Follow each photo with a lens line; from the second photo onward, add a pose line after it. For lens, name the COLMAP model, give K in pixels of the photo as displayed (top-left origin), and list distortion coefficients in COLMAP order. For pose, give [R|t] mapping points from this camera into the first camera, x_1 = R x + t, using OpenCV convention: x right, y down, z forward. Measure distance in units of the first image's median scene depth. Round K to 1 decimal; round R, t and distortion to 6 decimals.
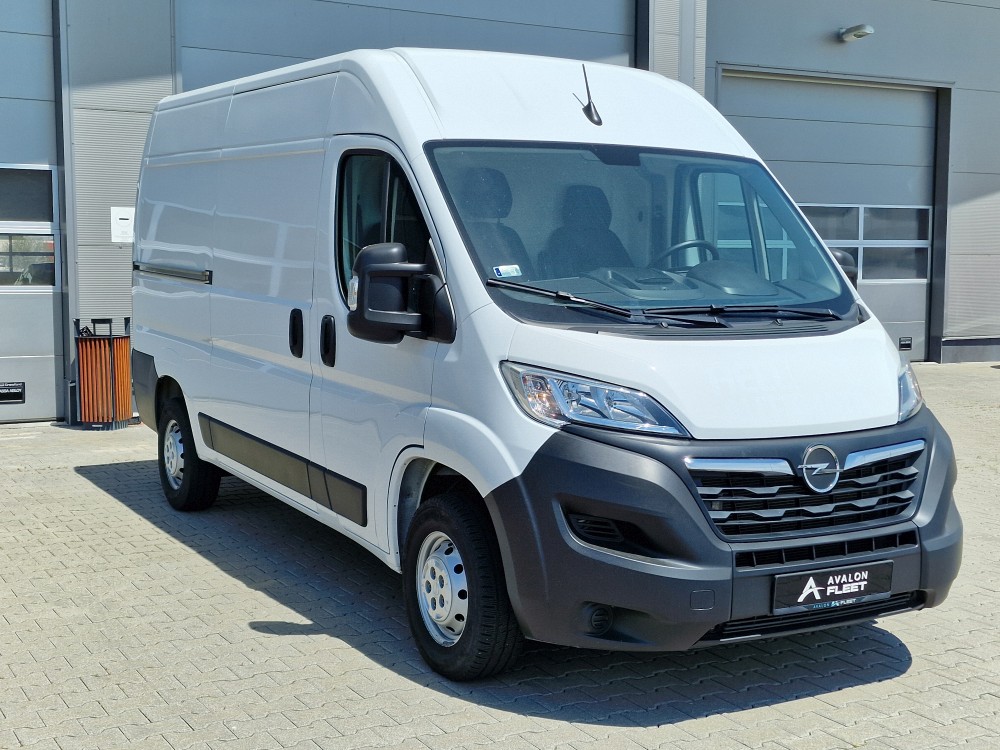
lens RADIAL K [[1300.7, 0, 488.7], [0, 1300.7, 355.5], [0, 0, 1]] dist [0.107641, 0.000000]
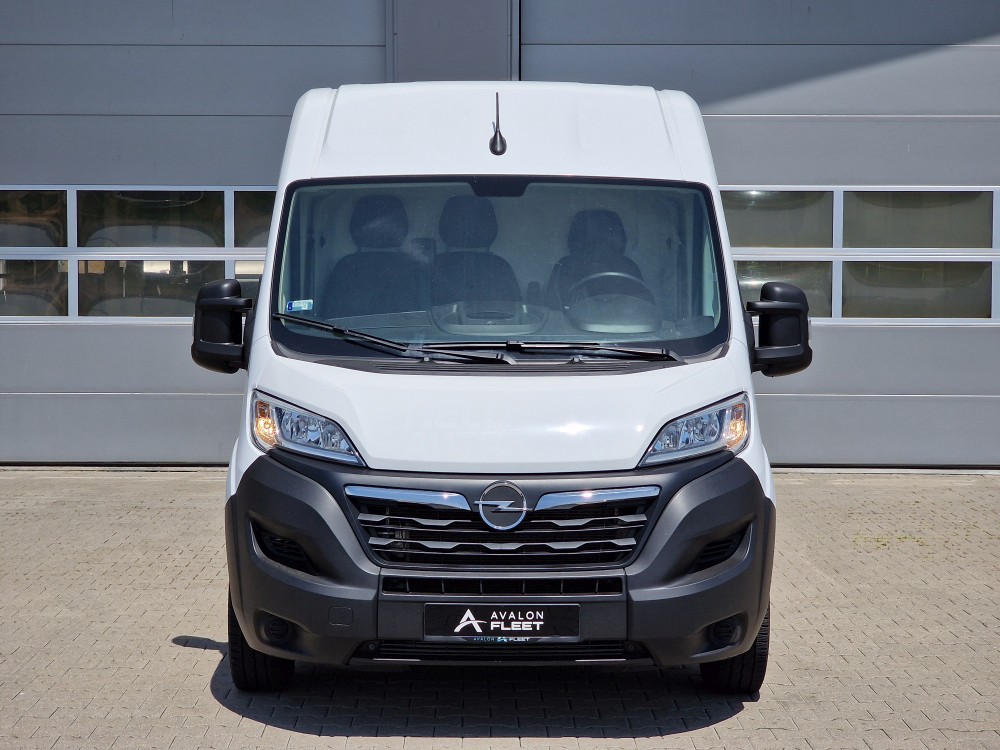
lens RADIAL K [[1959.5, 0, 499.7], [0, 1959.5, 376.8], [0, 0, 1]] dist [-0.371923, 0.000000]
pose [[0.877450, 0.023390, -0.479097, 0.957310], [-0.035778, 0.999219, -0.016743, 0.013298], [0.478332, 0.031832, 0.877602, -0.307031]]
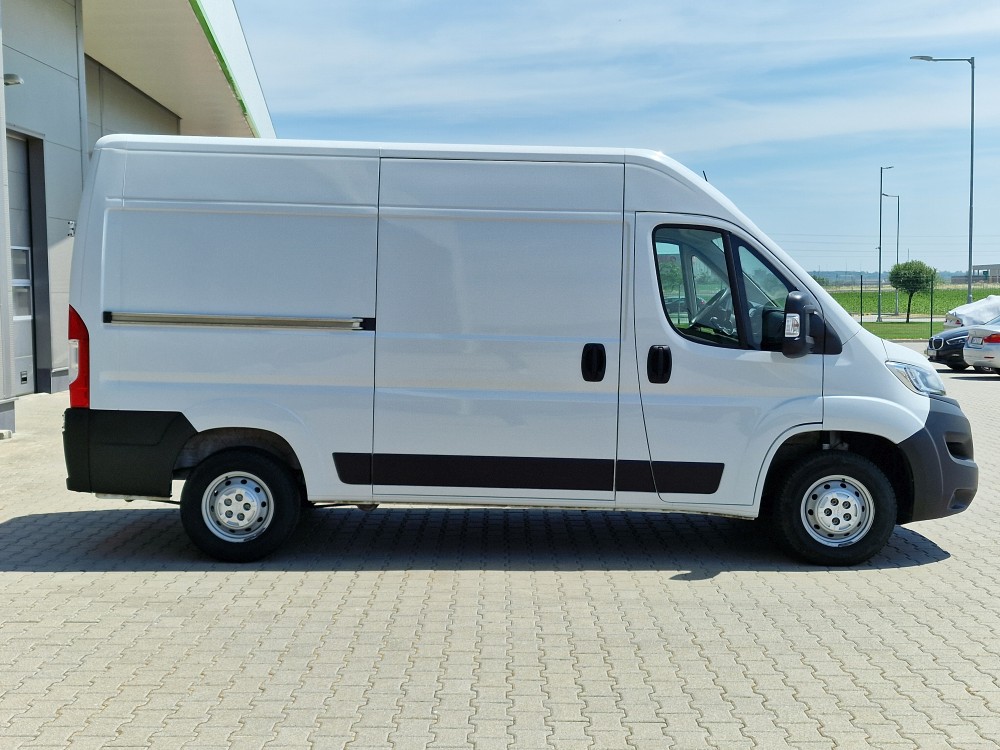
lens RADIAL K [[1300.7, 0, 501.8], [0, 1300.7, 372.8], [0, 0, 1]] dist [0.107641, 0.000000]
pose [[0.513128, -0.063056, 0.855993, -2.425563], [0.073604, 0.996857, 0.029310, -0.096682], [-0.855150, 0.047965, 0.516156, 0.798430]]
